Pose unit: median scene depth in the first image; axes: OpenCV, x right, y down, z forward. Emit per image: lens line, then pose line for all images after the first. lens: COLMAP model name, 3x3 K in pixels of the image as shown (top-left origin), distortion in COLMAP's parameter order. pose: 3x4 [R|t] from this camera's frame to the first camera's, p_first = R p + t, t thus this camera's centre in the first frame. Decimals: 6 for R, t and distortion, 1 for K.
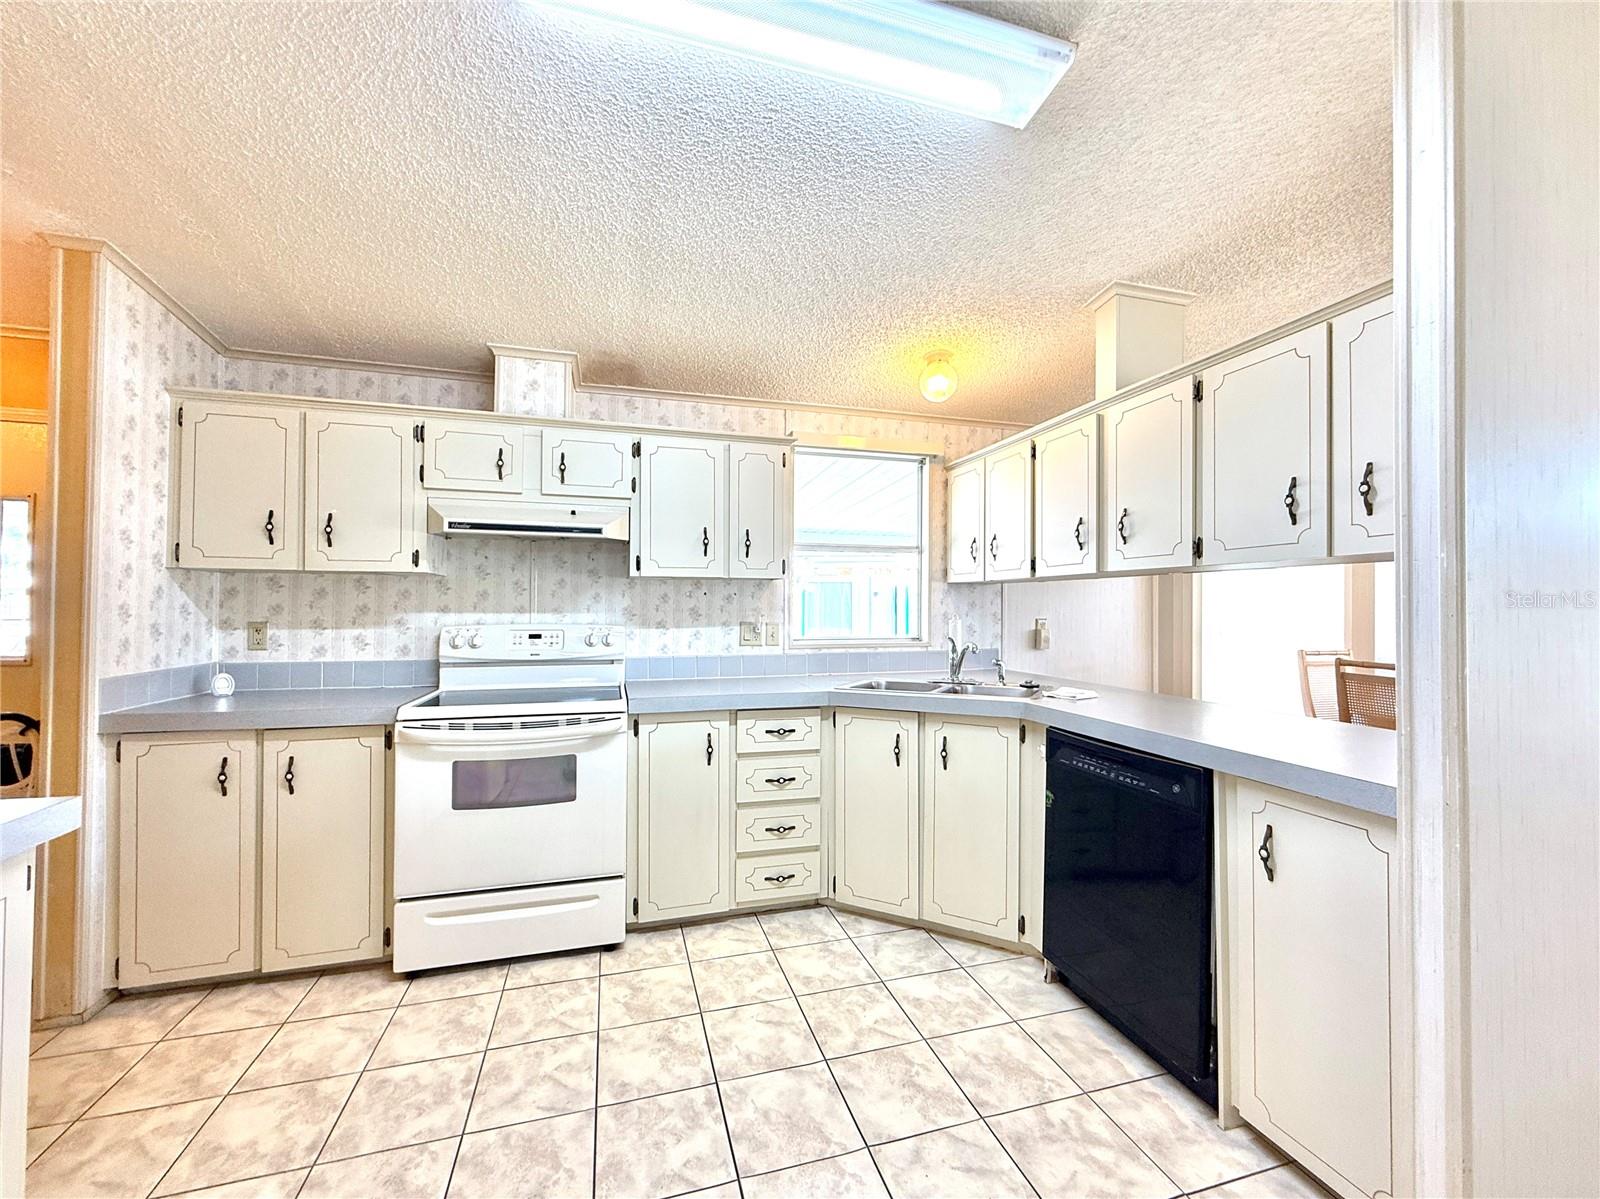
lens RADIAL K [[641.0, 0, 790.2], [0, 641.0, 601.3], [0, 0, 1]] dist [-0.000731, -0.000311]
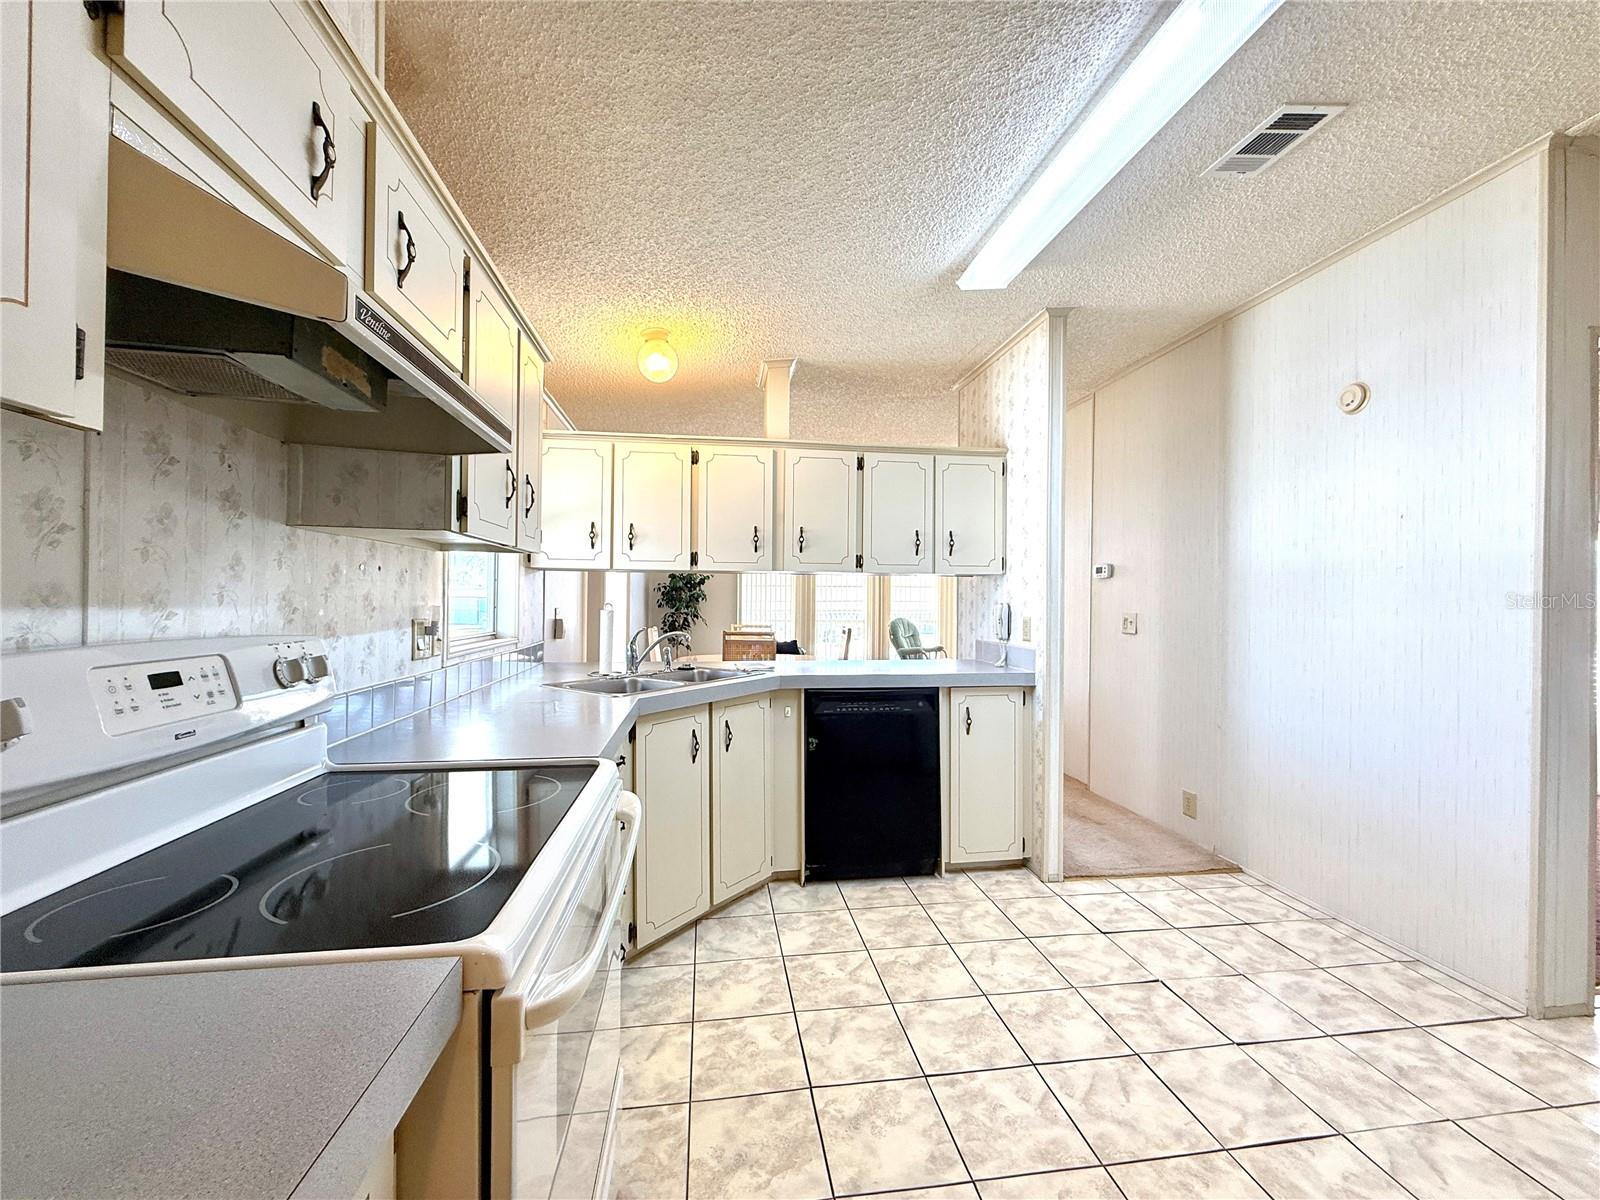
lens RADIAL K [[641.0, 0, 793.3], [0, 641.0, 602.6], [0, 0, 1]] dist [-0.000731, -0.000311]
pose [[0.140356, -0.003725, 0.990094, -0.913196], [-0.016424, 0.999847, 0.006090, 0.011741], [-0.989965, -0.017116, 0.140274, 0.874835]]
